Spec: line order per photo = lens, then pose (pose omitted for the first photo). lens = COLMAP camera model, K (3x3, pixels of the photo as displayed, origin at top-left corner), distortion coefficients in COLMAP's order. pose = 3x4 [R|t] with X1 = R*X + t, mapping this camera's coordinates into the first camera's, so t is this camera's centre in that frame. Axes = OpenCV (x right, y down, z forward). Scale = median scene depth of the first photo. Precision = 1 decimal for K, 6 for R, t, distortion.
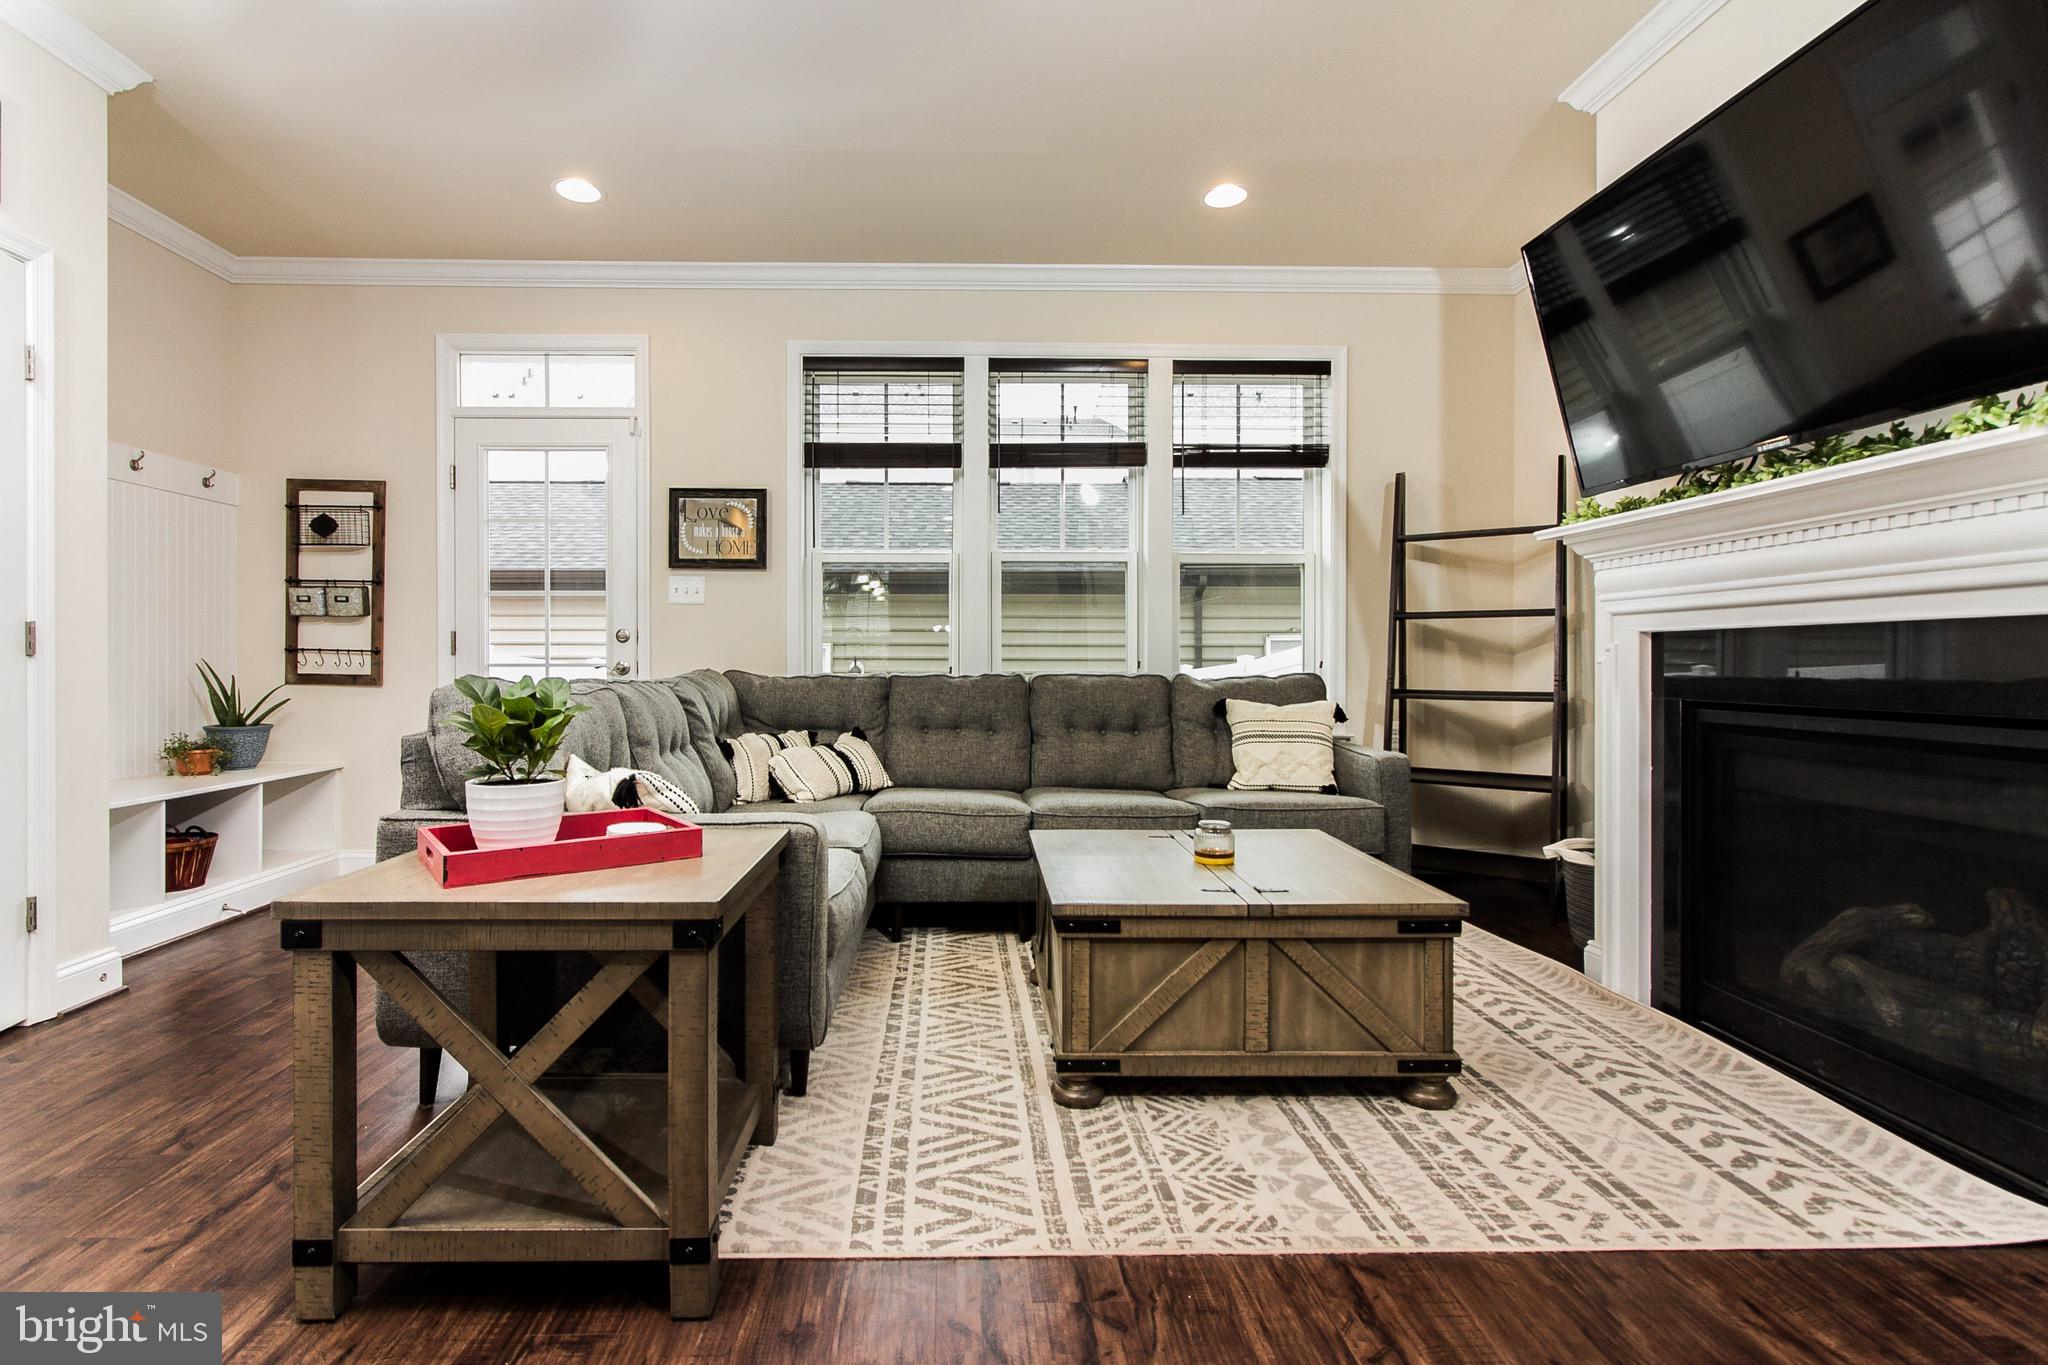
lens RADIAL K [[955.1, 0, 966.6], [0, 955.1, 673.5], [0, 0, 1]] dist [0.001169, 0.000463]
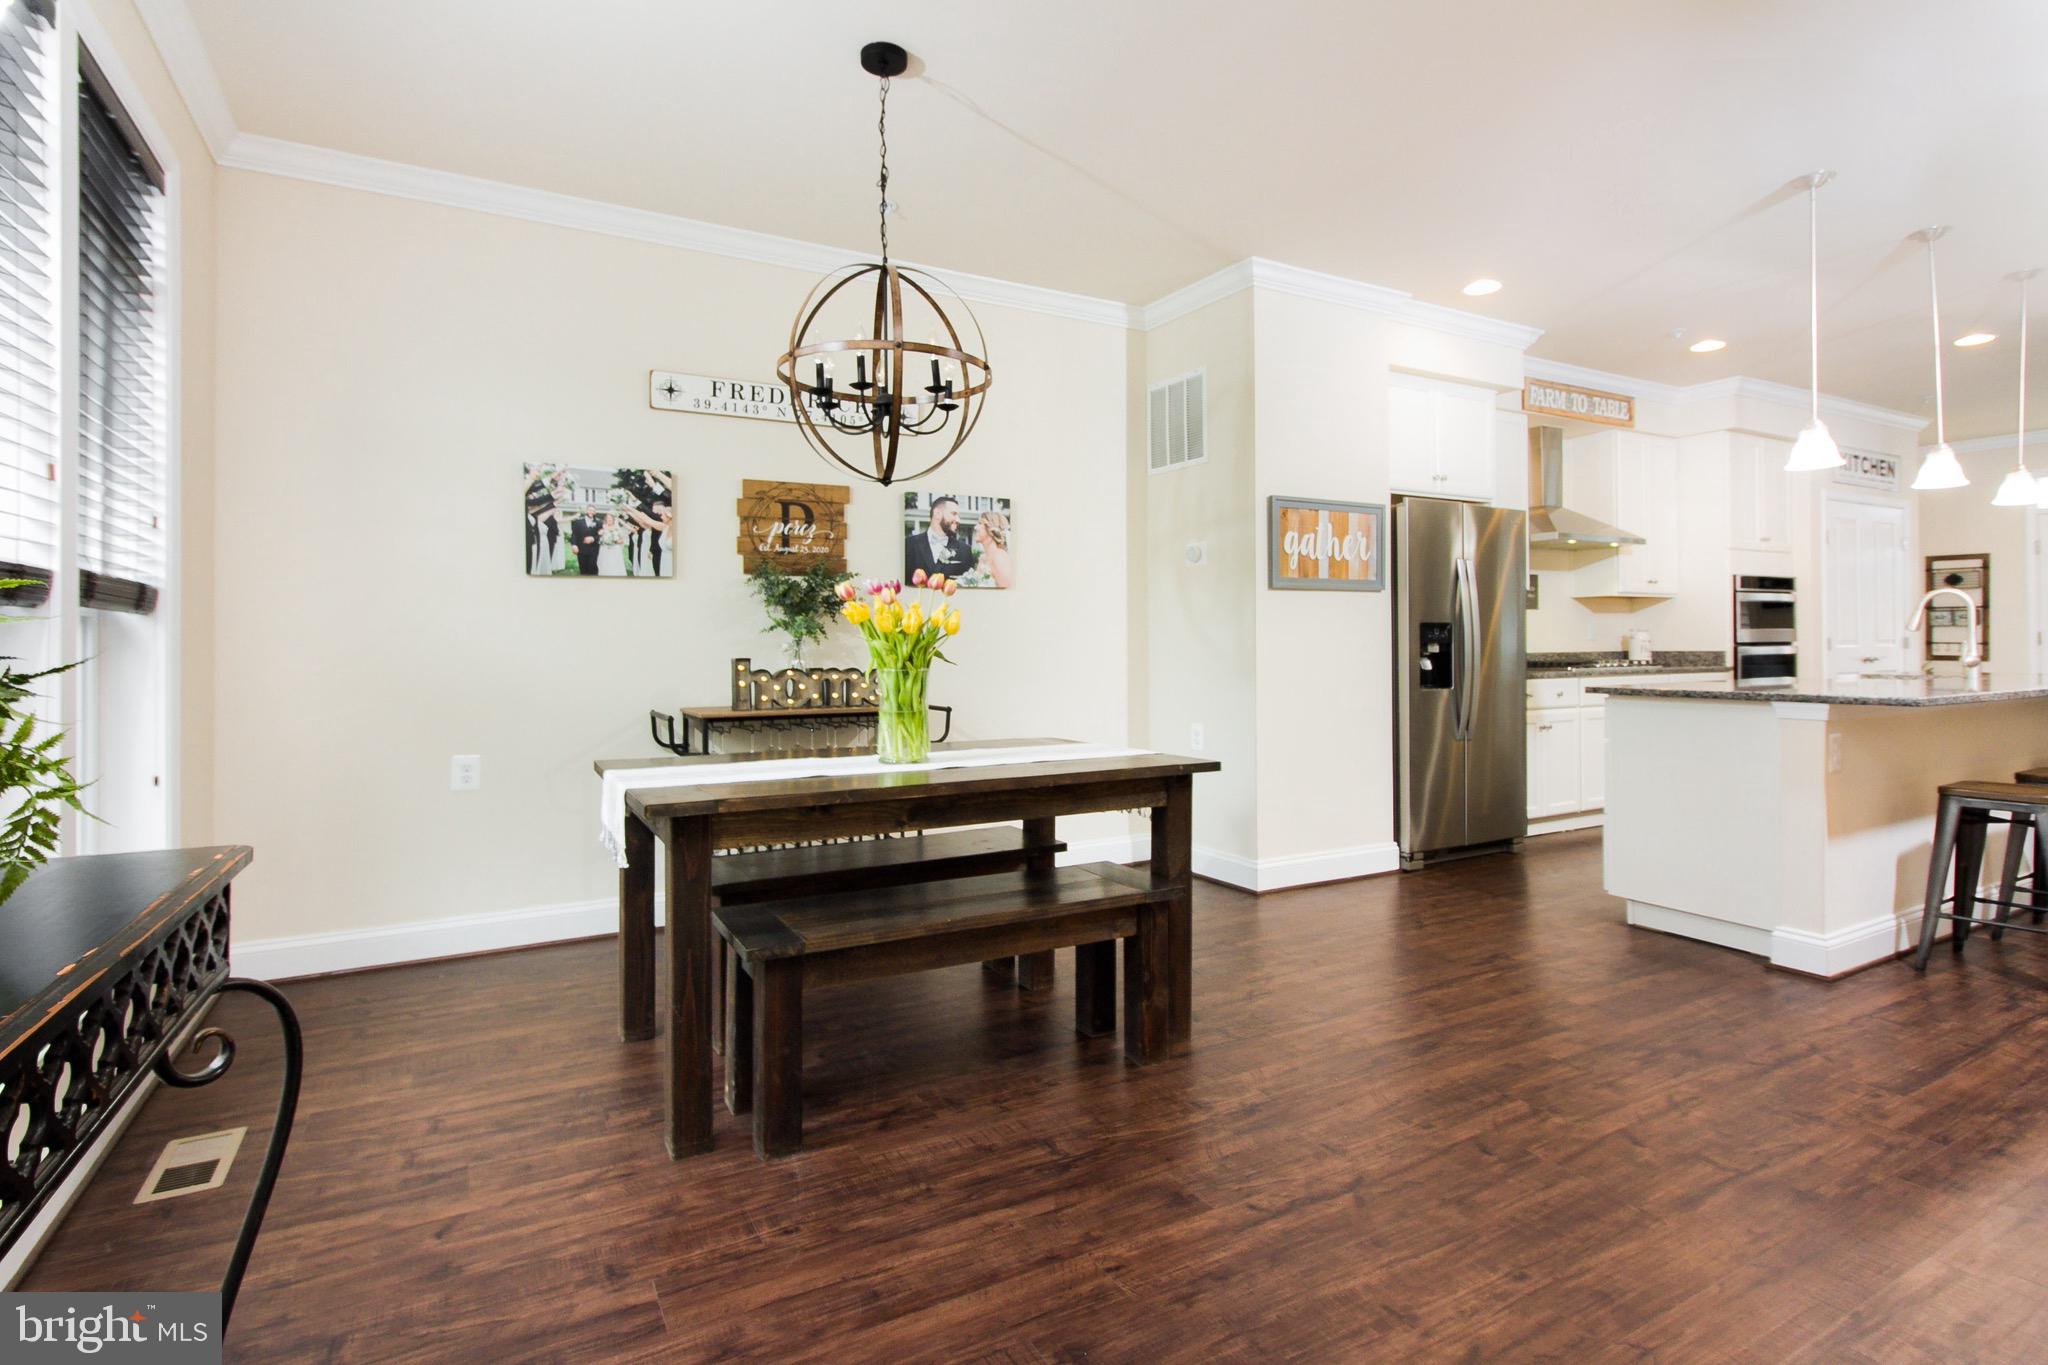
lens RADIAL K [[1045.7, 0, 1005.2], [0, 1045.7, 631.3], [0, 0, 1]] dist [-0.000189, 0.000990]
pose [[0.482142, -0.016129, -0.875945, 0.287099], [-0.001900, 0.999809, -0.019456, -0.003195], [0.876091, 0.011045, 0.482019, -1.863132]]
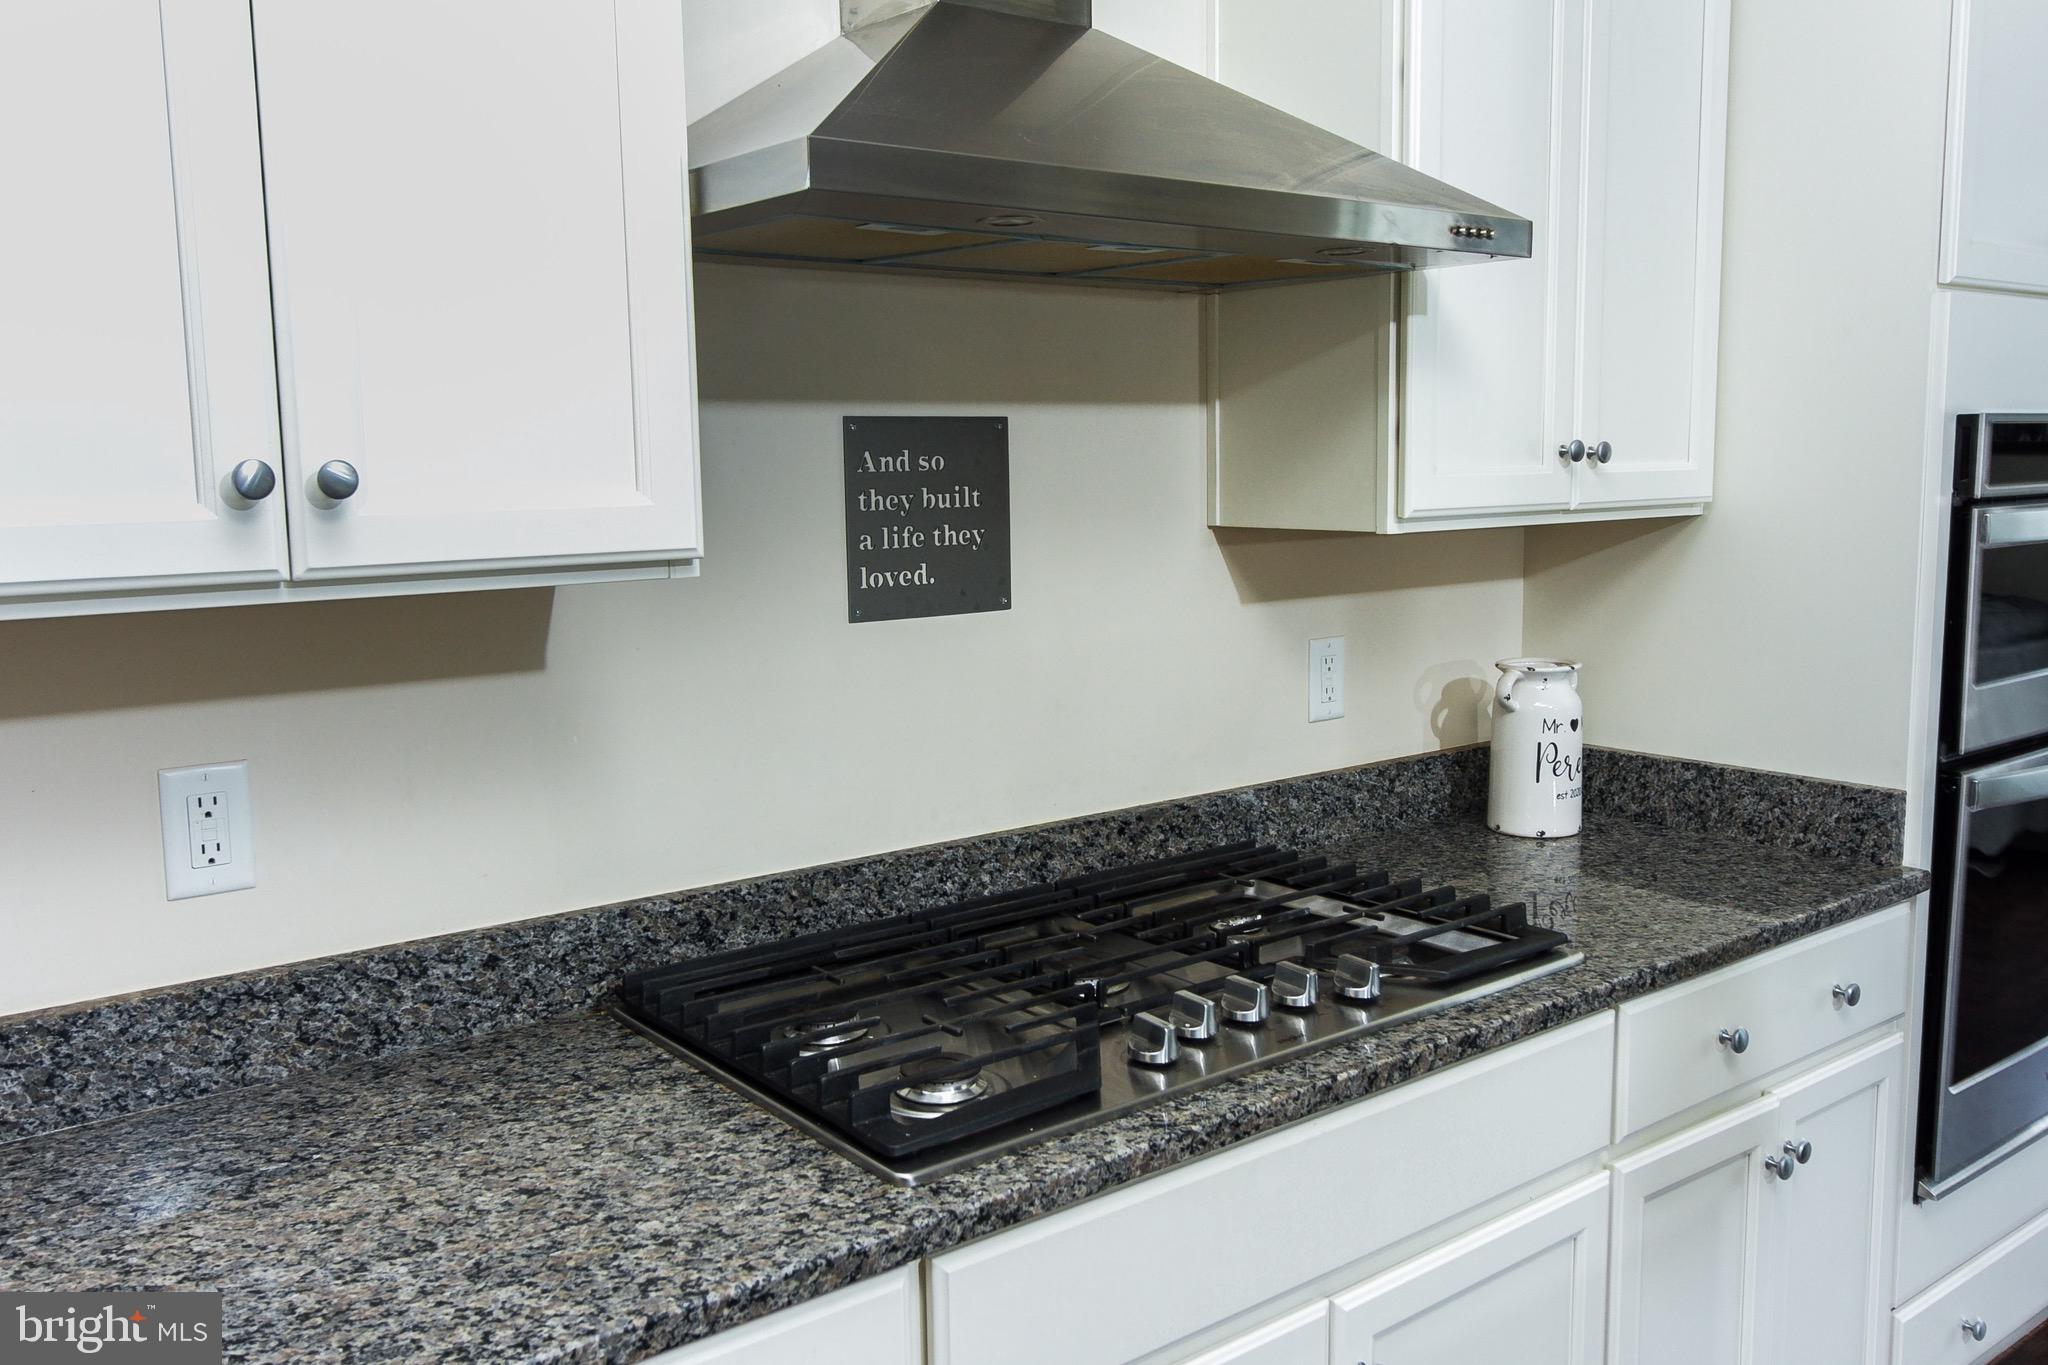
lens RADIAL K [[1668.8, 0, 989.3], [0, 1668.8, 667.6], [0, 0, 1]] dist [-0.009556, 0.005490]
pose [[0.592817, 0.092972, -0.799953, -0.404434], [0.007020, 0.992680, 0.120573, -0.121721], [0.805307, -0.077093, 0.587824, -0.537395]]
